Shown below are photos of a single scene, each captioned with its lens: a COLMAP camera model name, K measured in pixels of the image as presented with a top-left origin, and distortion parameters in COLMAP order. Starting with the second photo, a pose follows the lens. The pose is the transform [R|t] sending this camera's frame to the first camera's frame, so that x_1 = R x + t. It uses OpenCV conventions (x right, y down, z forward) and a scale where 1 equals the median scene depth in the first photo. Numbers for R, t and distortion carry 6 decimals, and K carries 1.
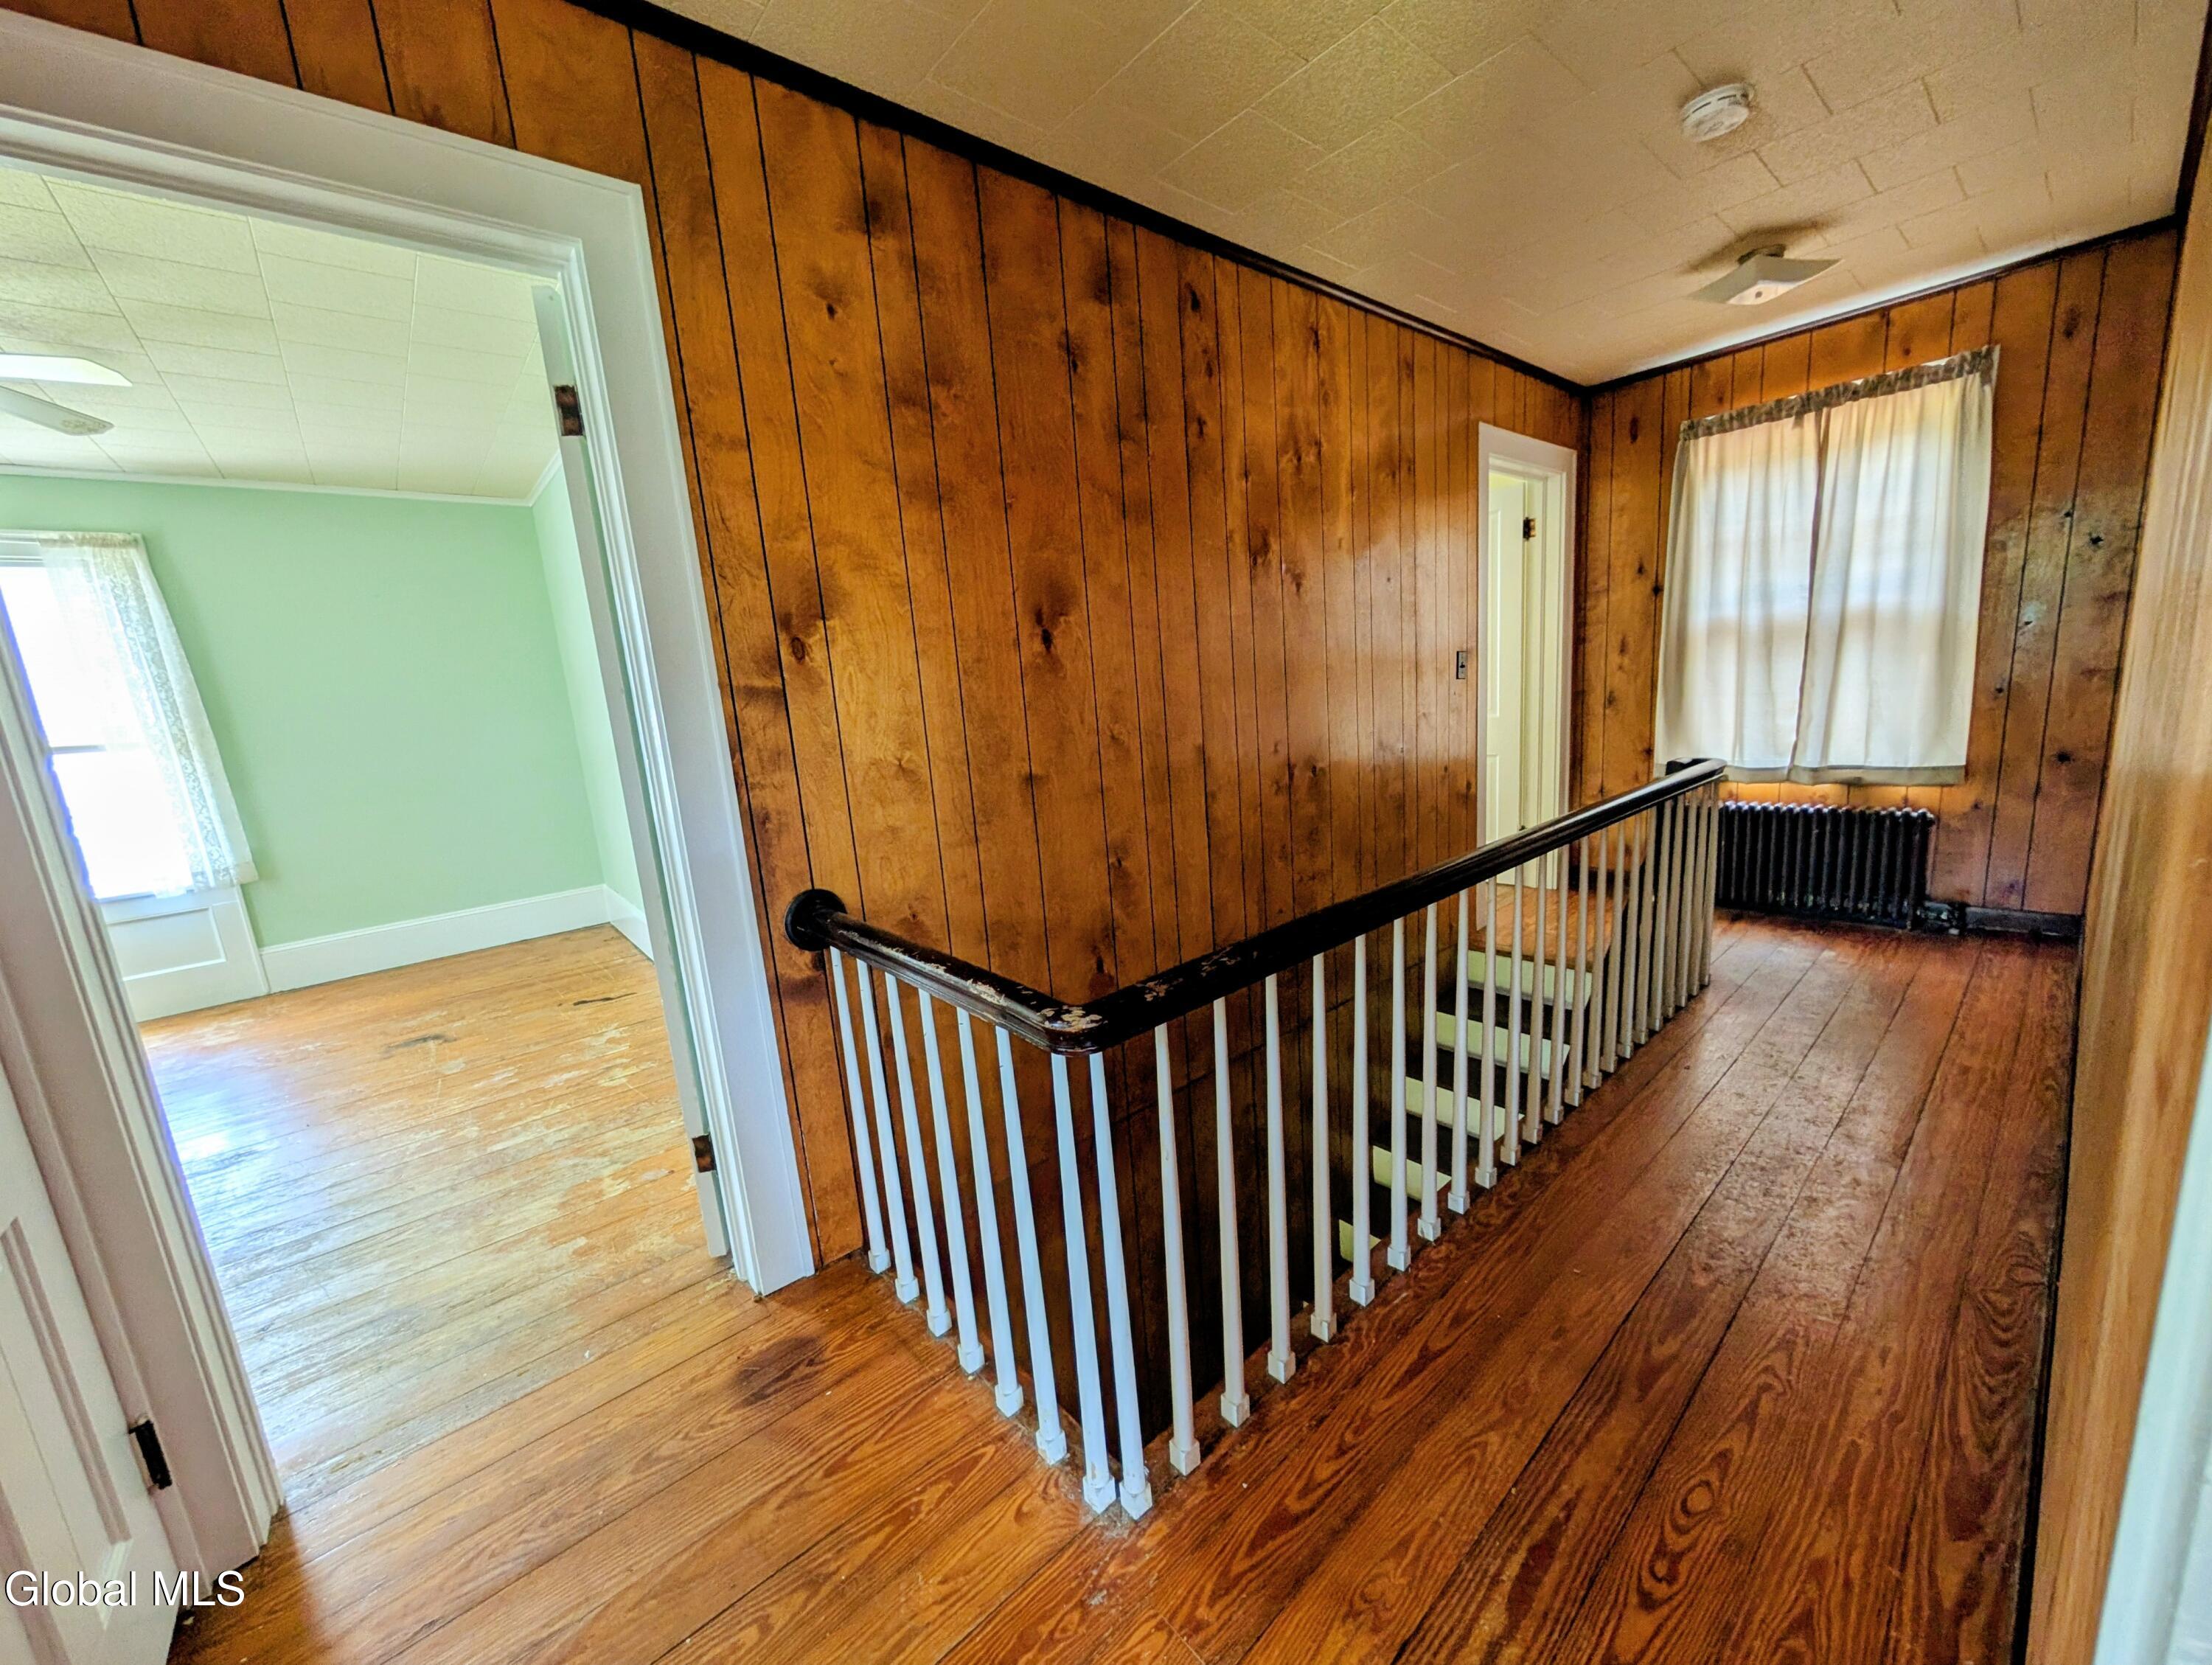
lens RADIAL K [[837.3, 0, 1109.4], [0, 837.3, 837.8], [0, 0, 1]] dist [-0.006337, 0.001156]
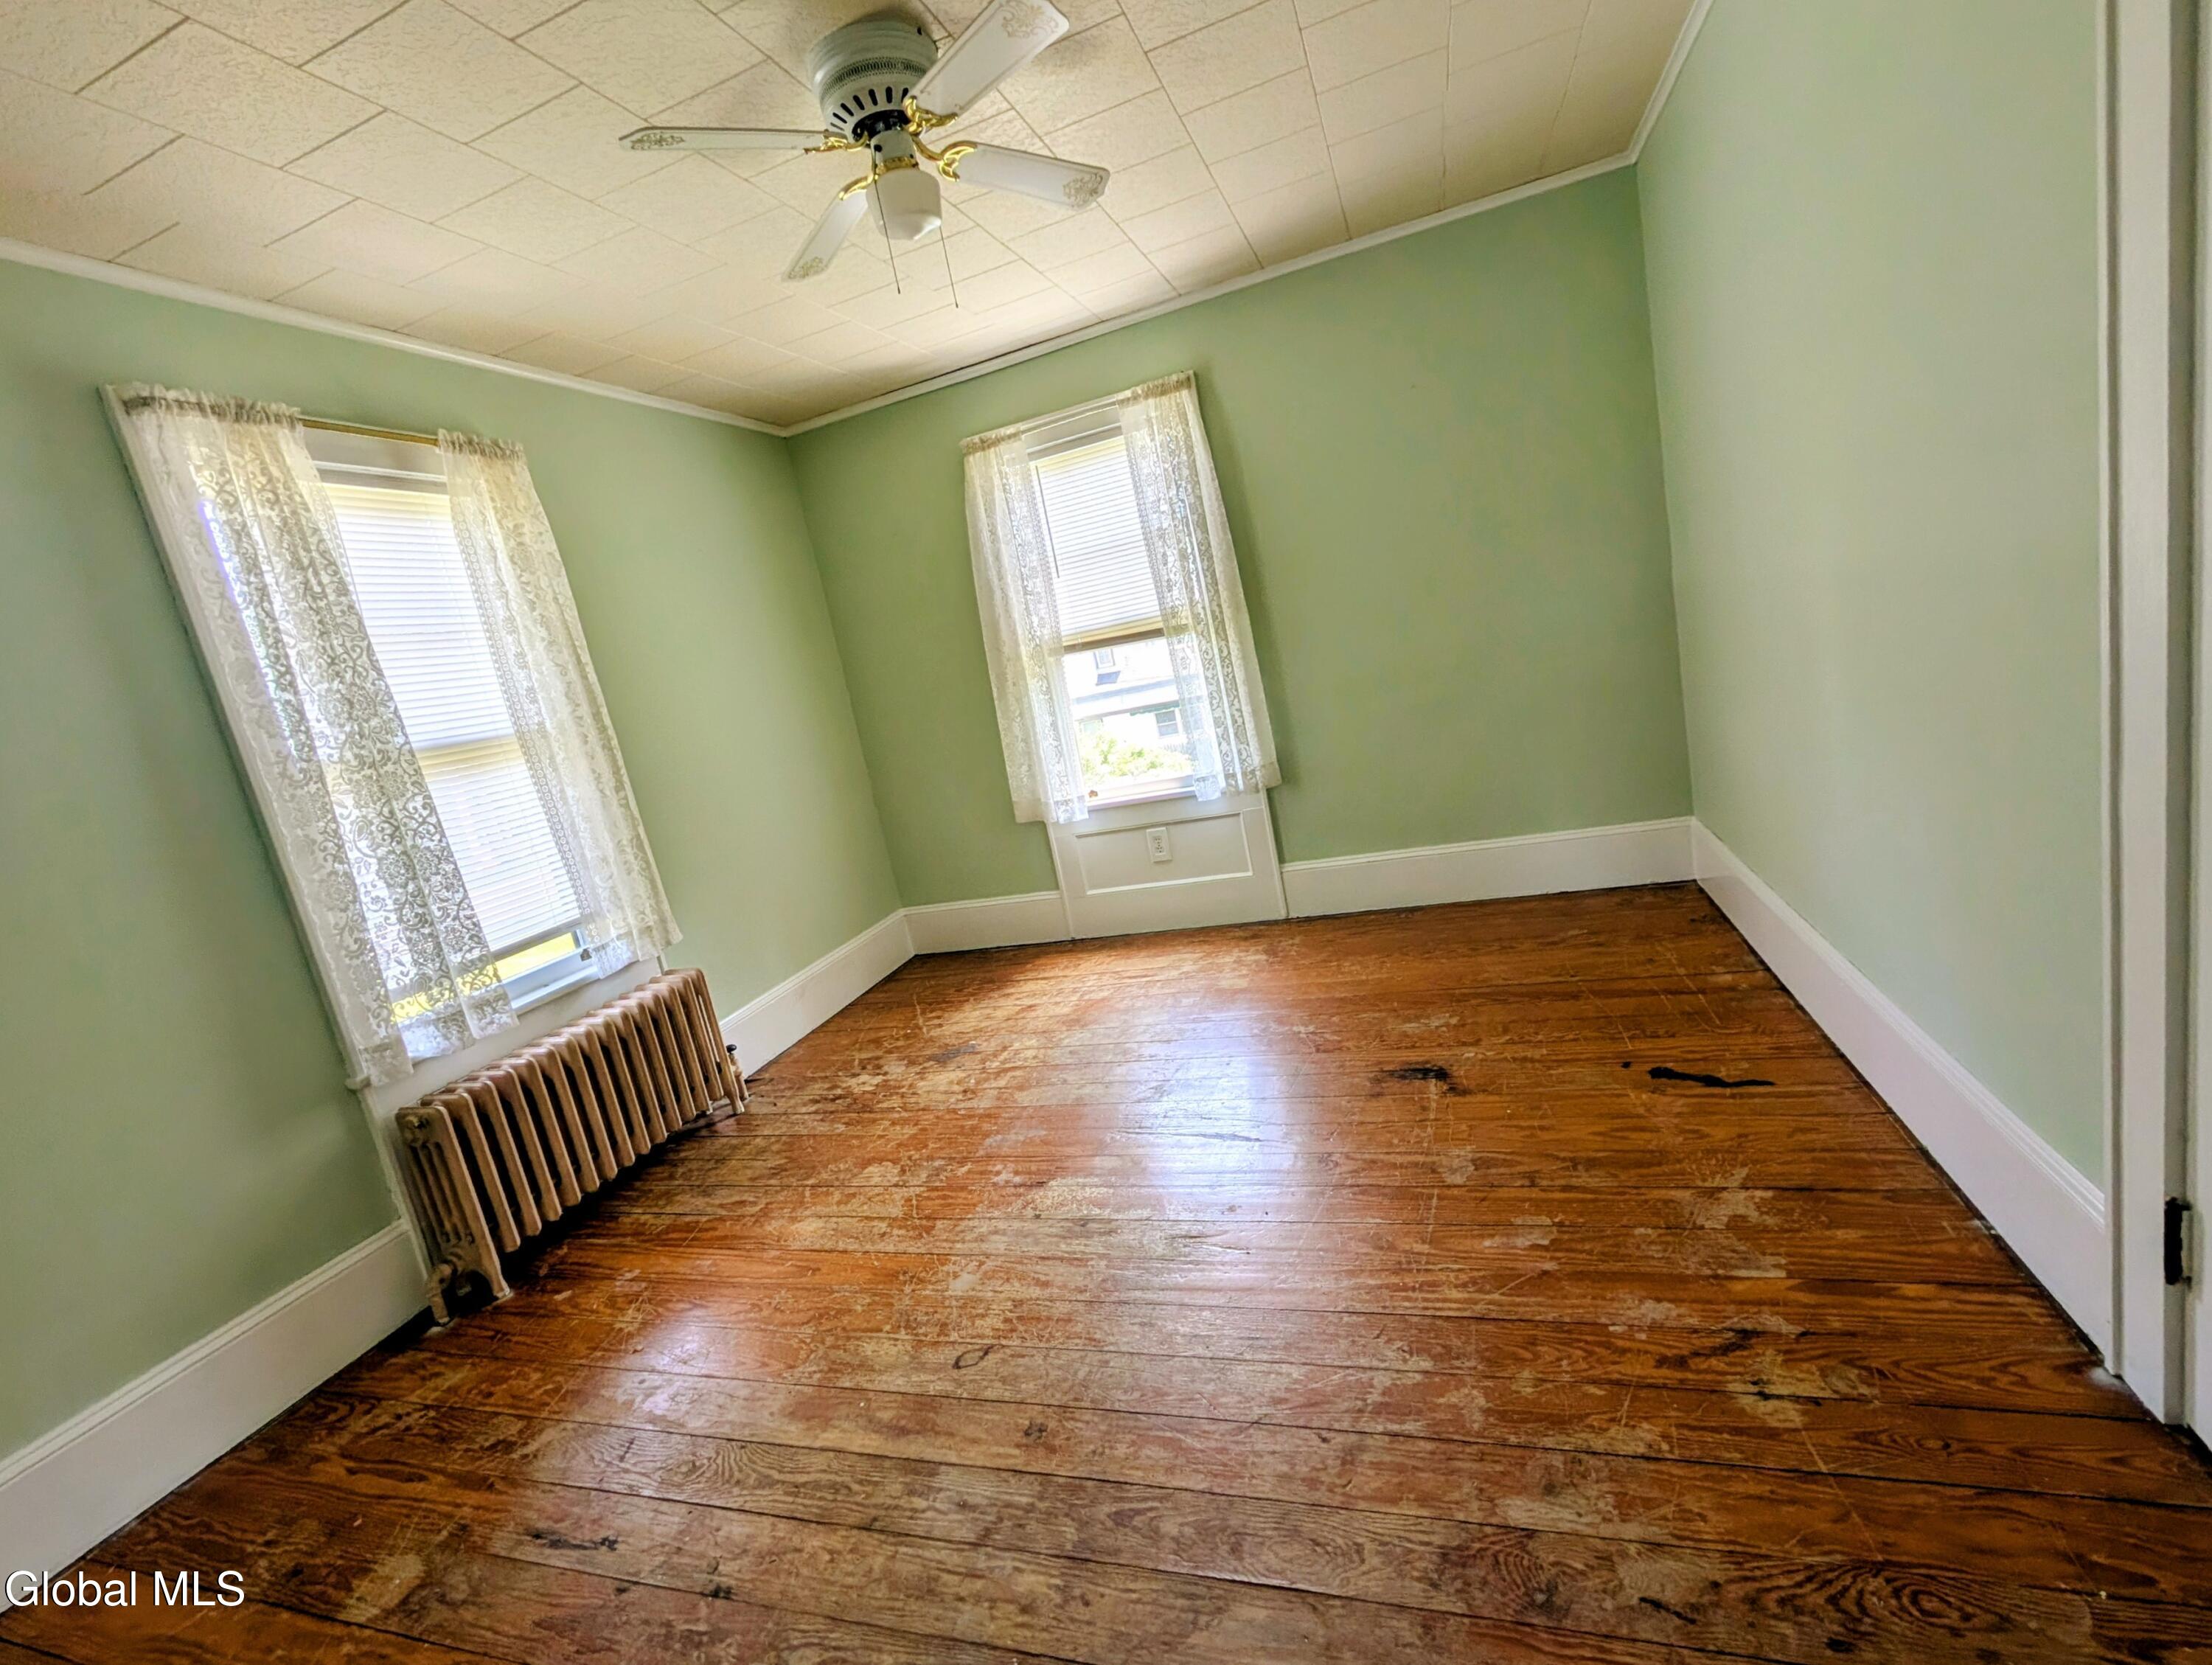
lens RADIAL K [[969.0, 0, 1109.7], [0, 969.0, 835.6], [0, 0, 1]] dist [0.002218, 0.000245]
pose [[0.511163, 0.133614, -0.849034, -0.310641], [-0.003395, 0.988149, 0.153463, -0.049994], [0.859477, -0.075562, 0.505559, 0.395377]]
